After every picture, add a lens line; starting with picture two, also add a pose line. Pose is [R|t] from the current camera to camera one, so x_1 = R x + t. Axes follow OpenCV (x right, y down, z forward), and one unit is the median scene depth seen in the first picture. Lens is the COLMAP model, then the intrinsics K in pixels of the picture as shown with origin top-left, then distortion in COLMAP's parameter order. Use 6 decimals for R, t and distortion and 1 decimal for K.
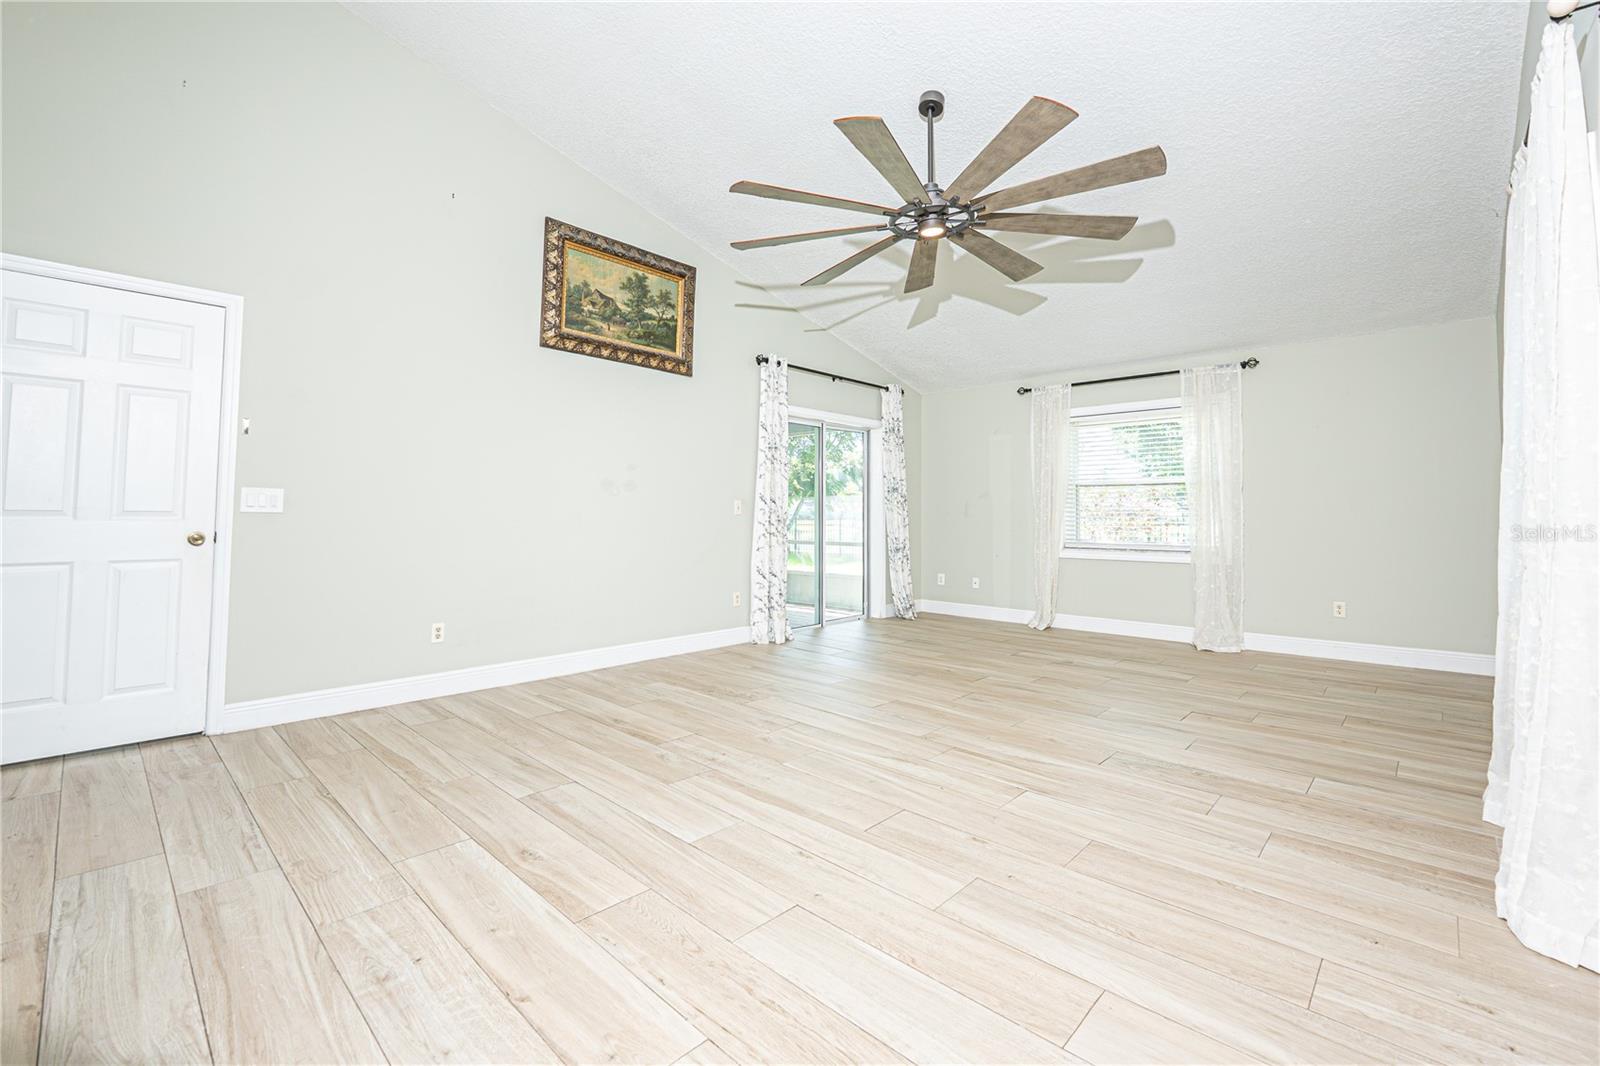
lens RADIAL K [[662.0, 0, 821.6], [0, 662.0, 489.6], [0, 0, 1]] dist [-0.008496, -0.000112]
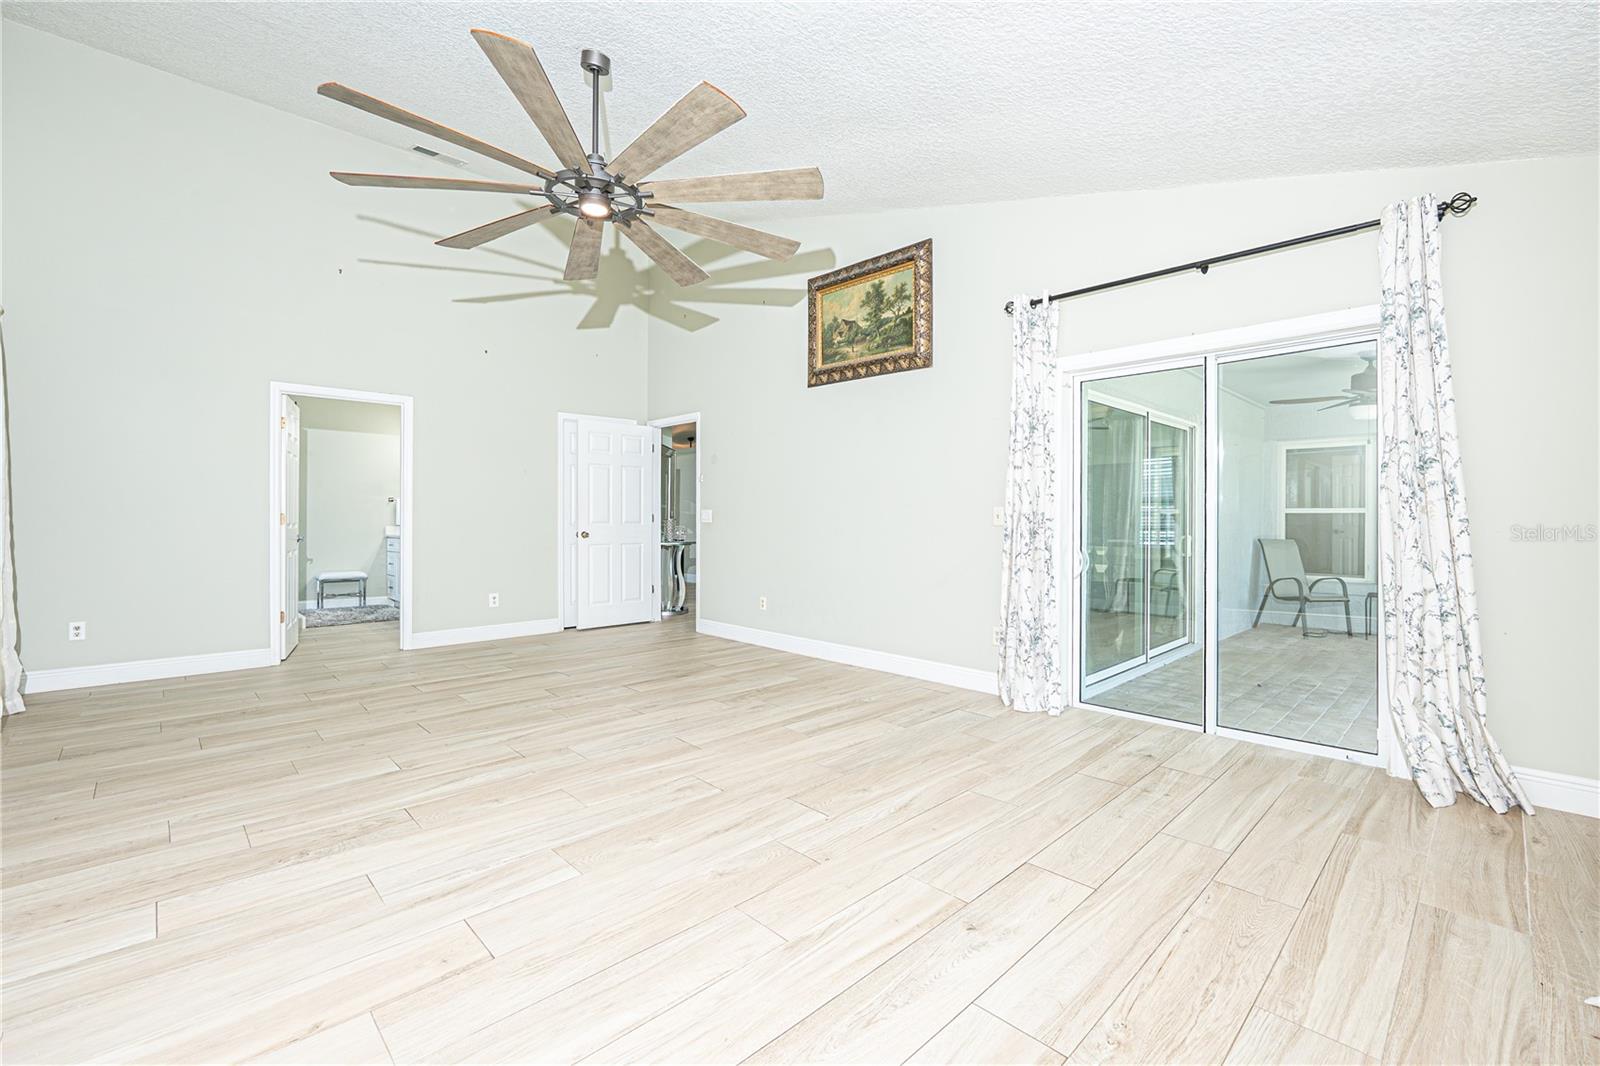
lens RADIAL K [[739.4, 0, 867.0], [0, 739.4, 524.7], [0, 0, 1]] dist [-0.011304, 0.000262]
pose [[-0.041333, 0.006492, -0.999124, 0.924895], [0.036494, 0.999321, 0.004983, 0.035525], [0.998479, -0.036256, -0.041542, 1.122137]]
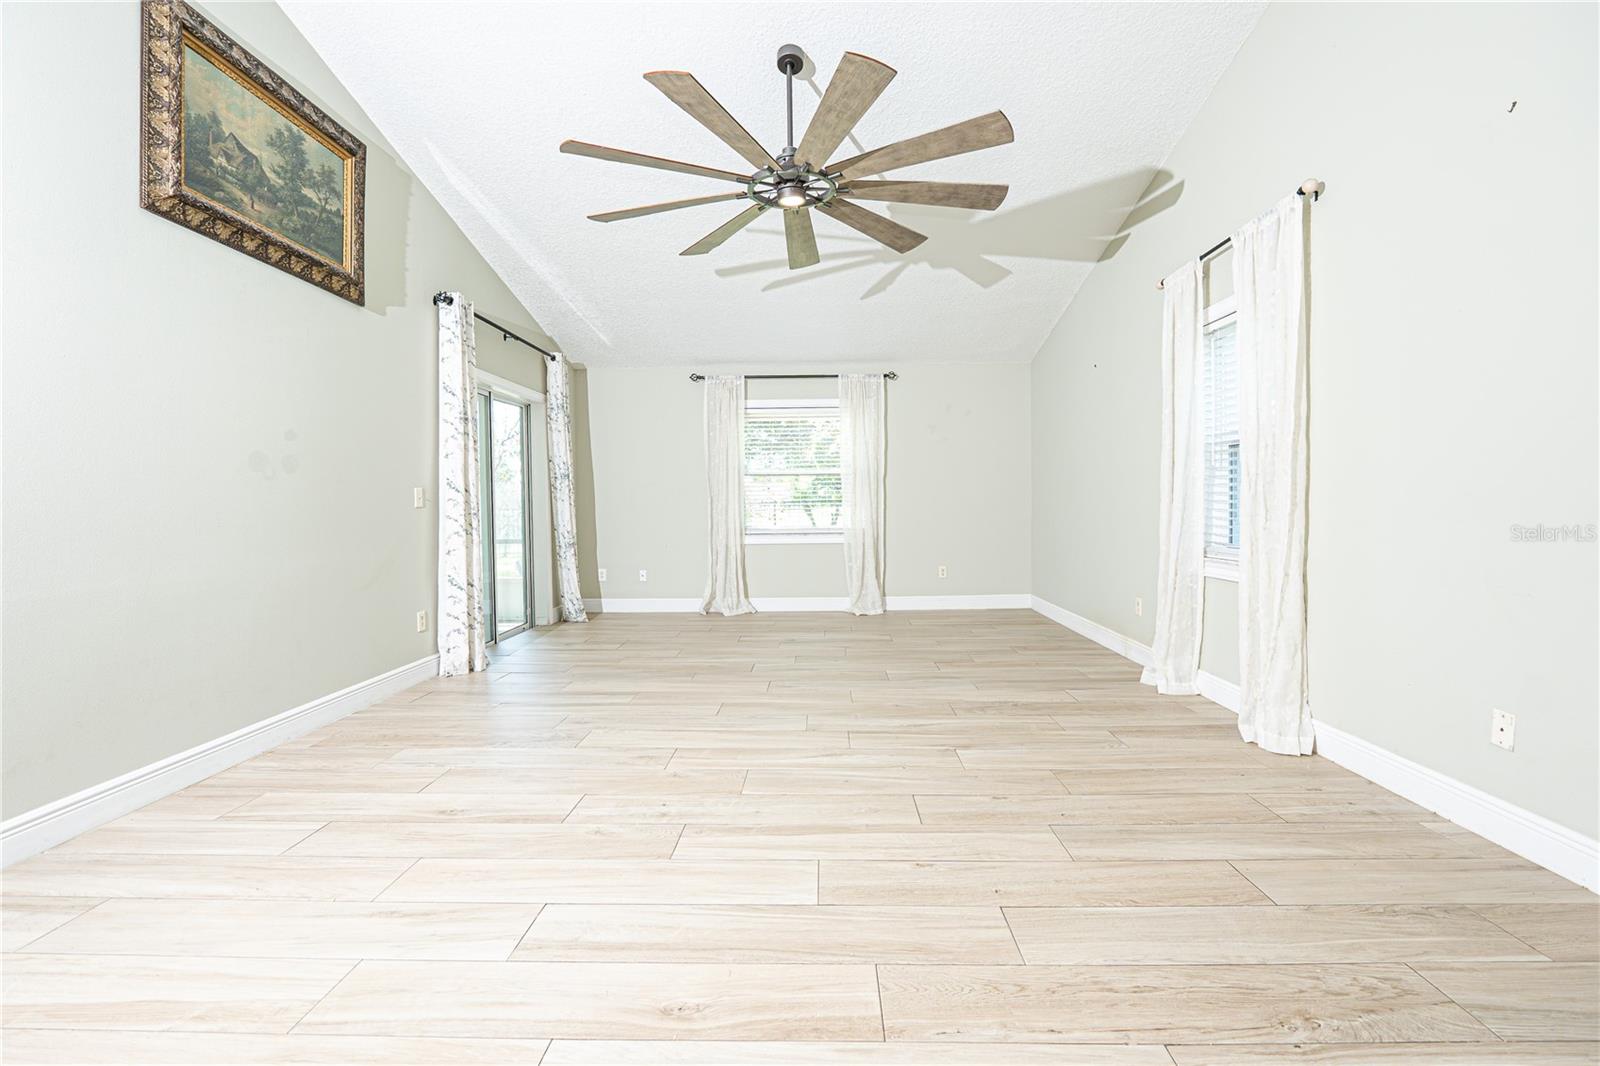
lens RADIAL K [[674.4, 0, 807.1], [0, 674.4, 516.1], [0, 0, 1]] dist [-0.011491, 0.000480]
pose [[0.757110, -0.024586, 0.652824, -0.362918], [-0.011228, 0.998654, 0.050632, 0.006517], [-0.653190, -0.045664, 0.755816, 0.196341]]
